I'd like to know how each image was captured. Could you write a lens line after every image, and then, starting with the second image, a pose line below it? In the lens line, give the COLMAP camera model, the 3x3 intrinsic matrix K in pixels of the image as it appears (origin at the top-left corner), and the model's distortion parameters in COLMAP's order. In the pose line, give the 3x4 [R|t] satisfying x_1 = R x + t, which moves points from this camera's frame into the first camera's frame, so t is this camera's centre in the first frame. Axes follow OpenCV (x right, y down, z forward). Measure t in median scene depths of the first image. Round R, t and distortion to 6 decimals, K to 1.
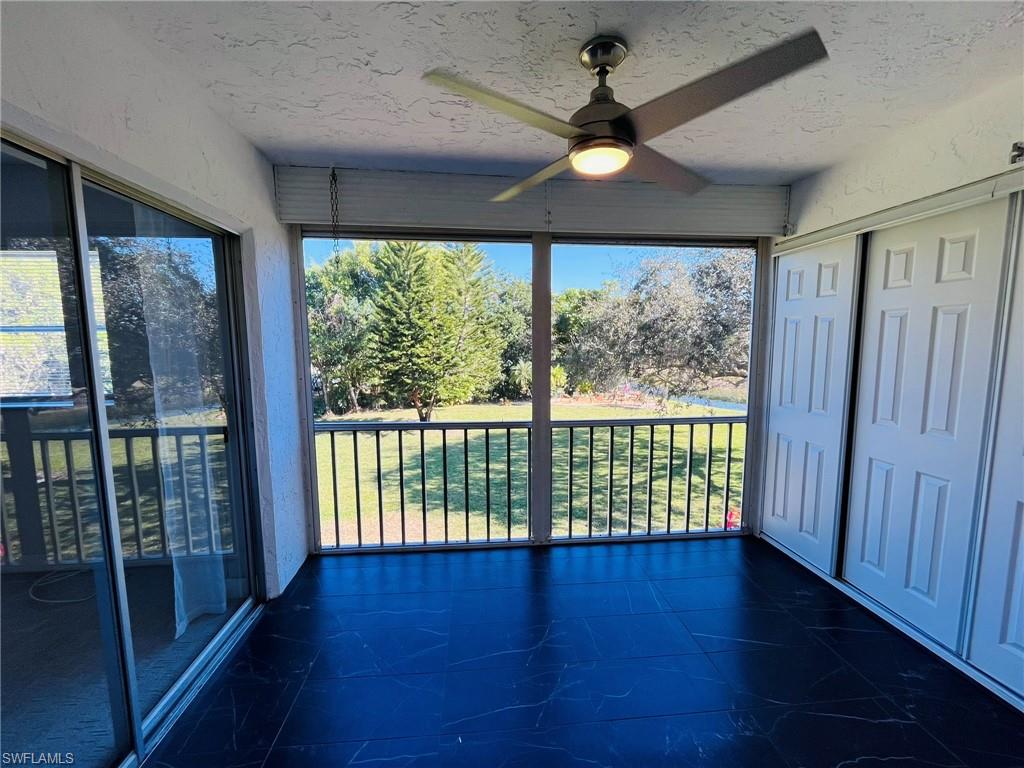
lens RADIAL K [[434.1, 0, 516.2], [0, 434.1, 387.4], [0, 0, 1]] dist [-0.002312, -0.000093]
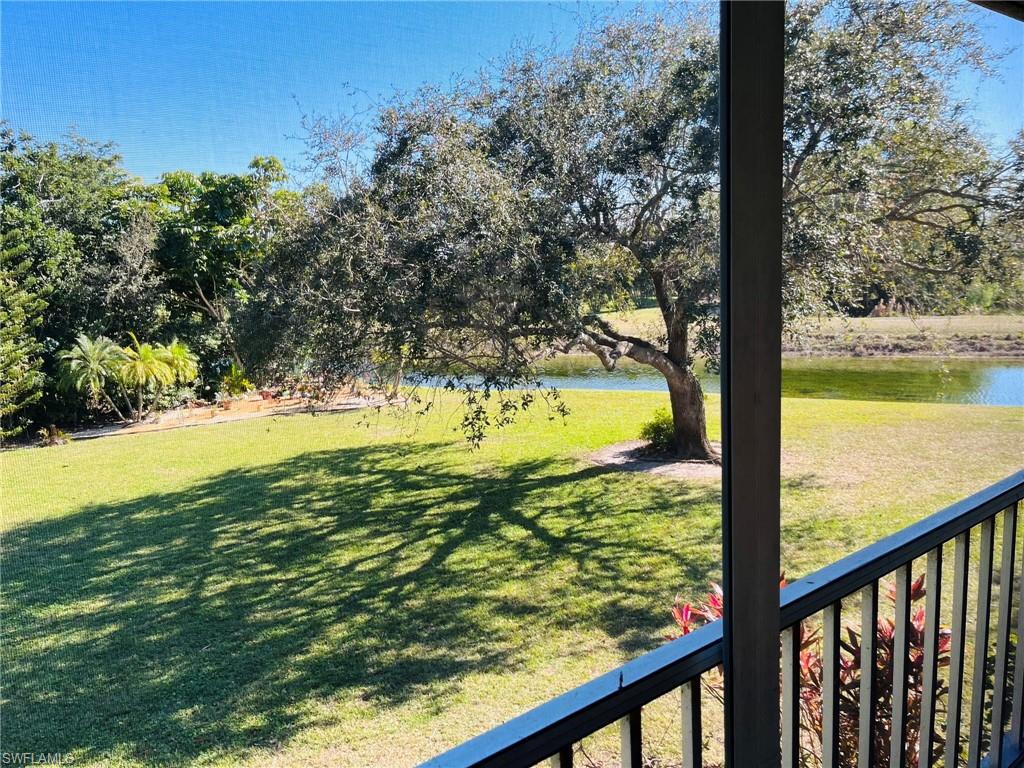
lens RADIAL K [[779.2, 0, 510.1], [0, 779.2, 382.4], [0, 0, 1]] dist [0.051380, -0.033722]
pose [[0.845682, -0.119519, 0.520132, -0.042656], [0.104887, 0.992815, 0.057600, -0.016673], [-0.523279, 0.005844, 0.852141, 0.103679]]
